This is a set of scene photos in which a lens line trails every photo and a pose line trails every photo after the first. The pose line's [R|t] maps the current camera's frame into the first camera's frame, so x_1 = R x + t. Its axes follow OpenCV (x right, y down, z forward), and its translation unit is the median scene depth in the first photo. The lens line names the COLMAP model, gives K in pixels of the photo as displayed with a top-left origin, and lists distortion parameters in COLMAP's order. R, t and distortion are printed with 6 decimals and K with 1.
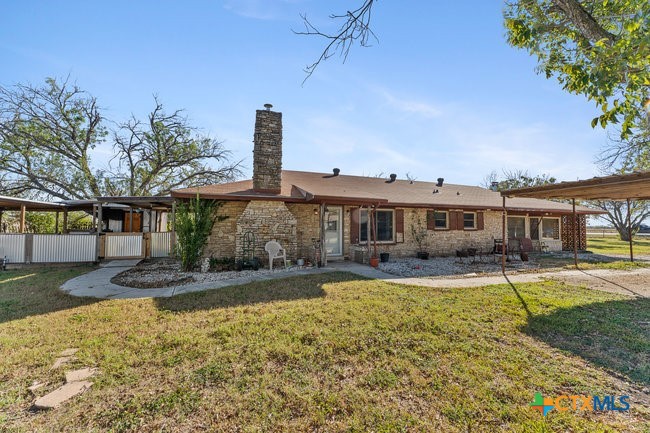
lens RADIAL K [[266.4, 0, 328.1], [0, 266.4, 215.3], [0, 0, 1]] dist [-0.002275, 0.000637]
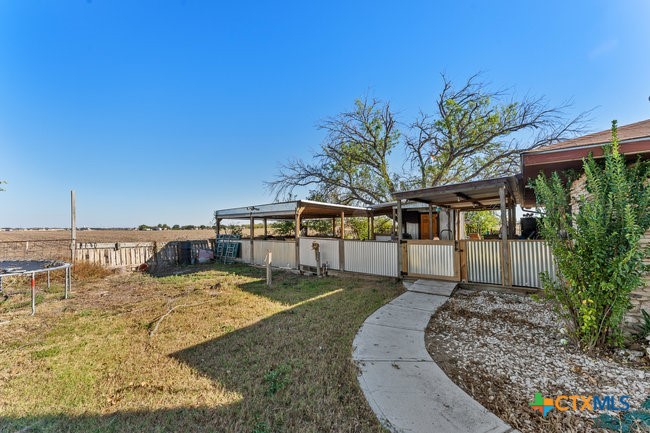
lens RADIAL K [[266.4, 0, 325.6], [0, 266.4, 216.8], [0, 0, 1]] dist [-0.002275, 0.000637]
pose [[0.561748, -0.046972, -0.825974, -0.189434], [0.048212, 0.998549, -0.023997, 0.003900], [0.825902, -0.026341, 0.563198, 0.216288]]
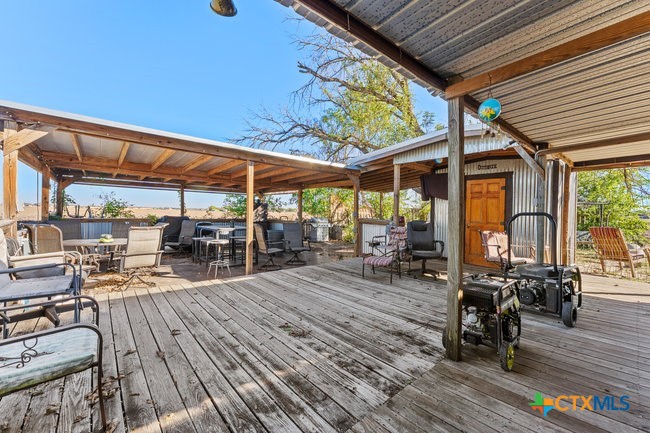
lens RADIAL K [[266.4, 0, 326.2], [0, 266.4, 215.0], [0, 0, 1]] dist [-0.002275, 0.000637]
pose [[0.385281, 0.010355, -0.922741, -0.437643], [0.026014, 0.999418, 0.022077, 0.026654], [0.922433, -0.032510, 0.384787, 0.601333]]
